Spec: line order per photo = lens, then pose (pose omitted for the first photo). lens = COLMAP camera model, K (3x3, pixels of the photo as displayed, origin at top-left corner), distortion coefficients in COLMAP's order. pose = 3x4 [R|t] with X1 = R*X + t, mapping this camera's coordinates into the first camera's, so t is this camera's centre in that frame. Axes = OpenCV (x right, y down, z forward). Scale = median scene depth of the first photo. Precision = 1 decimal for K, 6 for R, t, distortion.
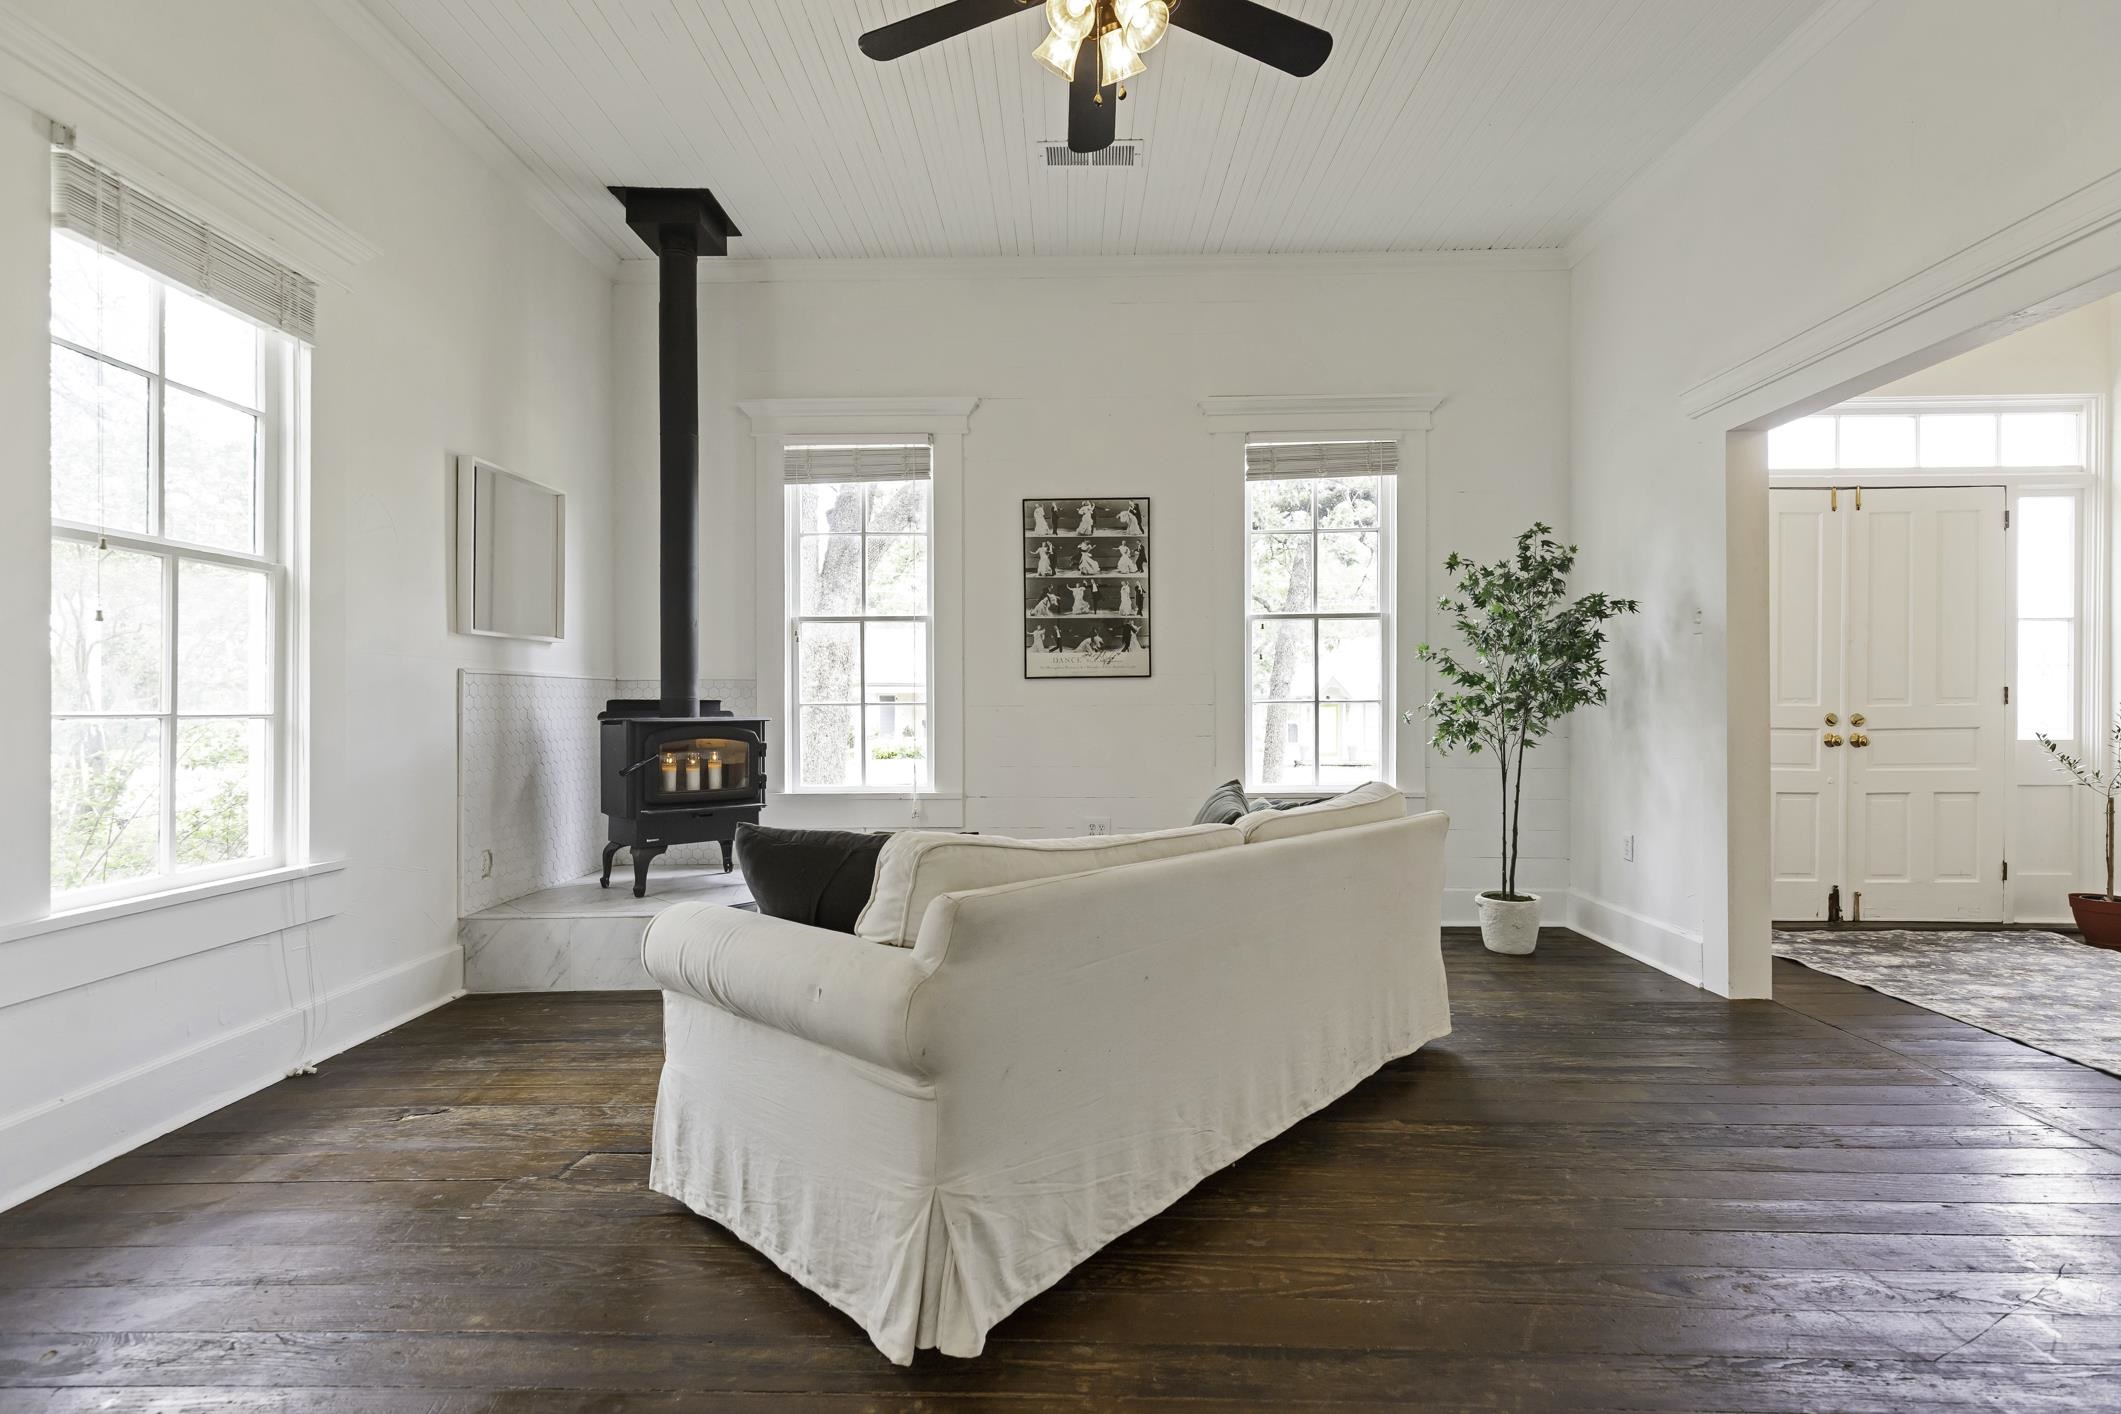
lens RADIAL K [[967.3, 0, 1060.5], [0, 967.3, 707.0], [0, 0, 1]] dist [-0.003081, -0.001333]
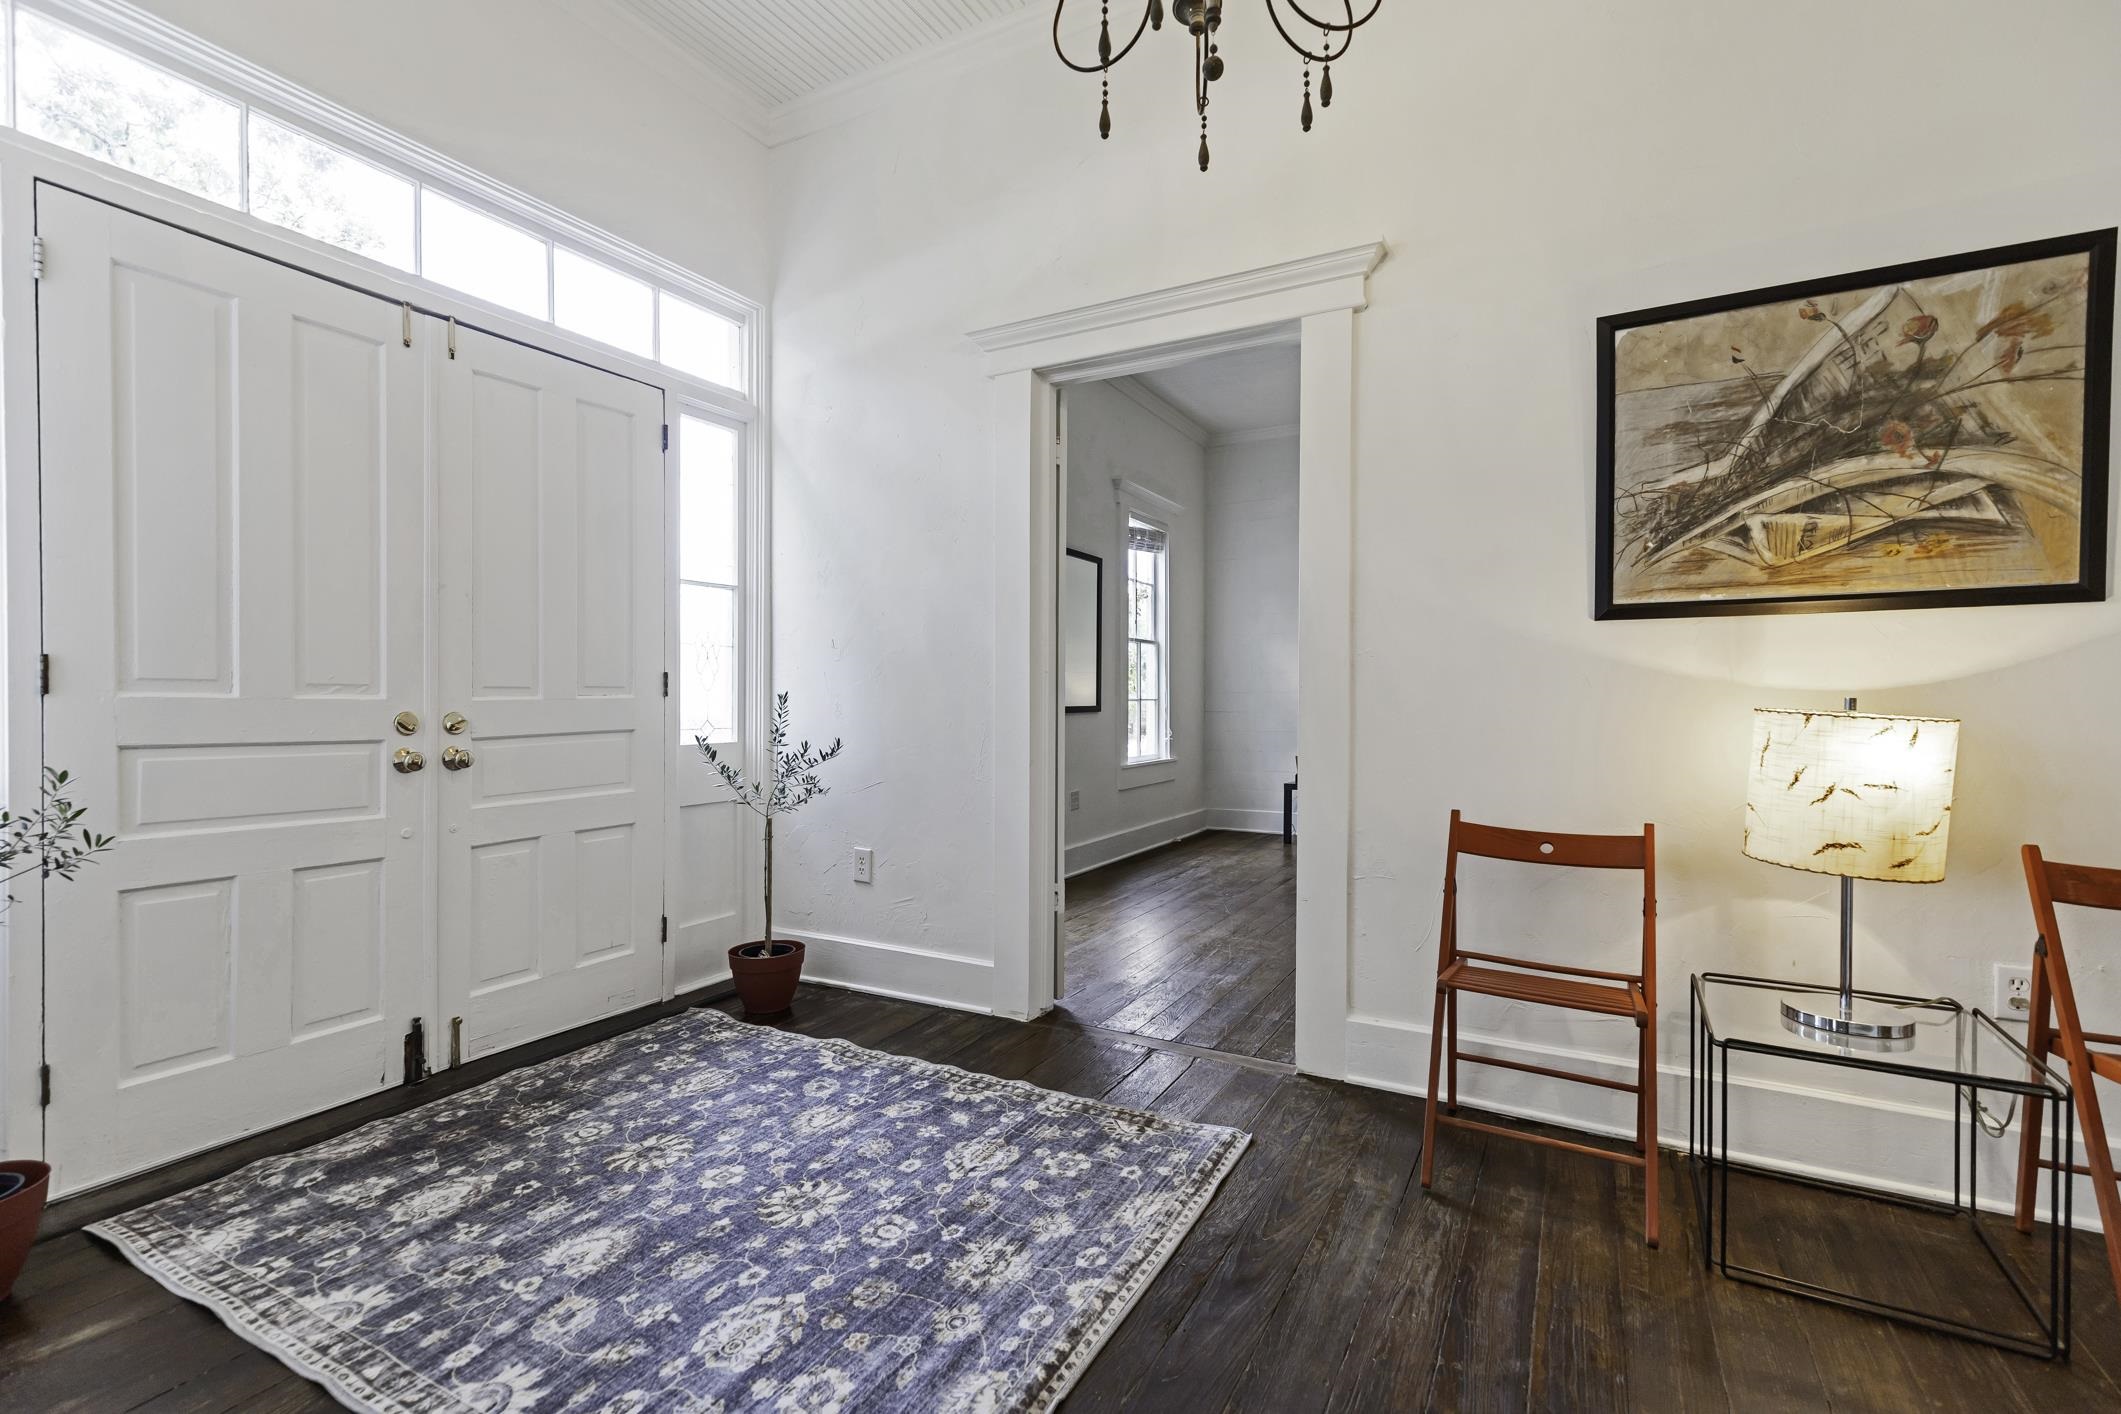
lens RADIAL K [[967.3, 0, 1060.5], [0, 967.3, 707.0], [0, 0, 1]] dist [-0.003081, -0.001333]
pose [[0.456371, -0.006914, 0.889763, 0.476549], [-0.000627, 0.999967, 0.008092, -0.001549], [-0.889789, -0.004251, 0.456352, 0.409801]]
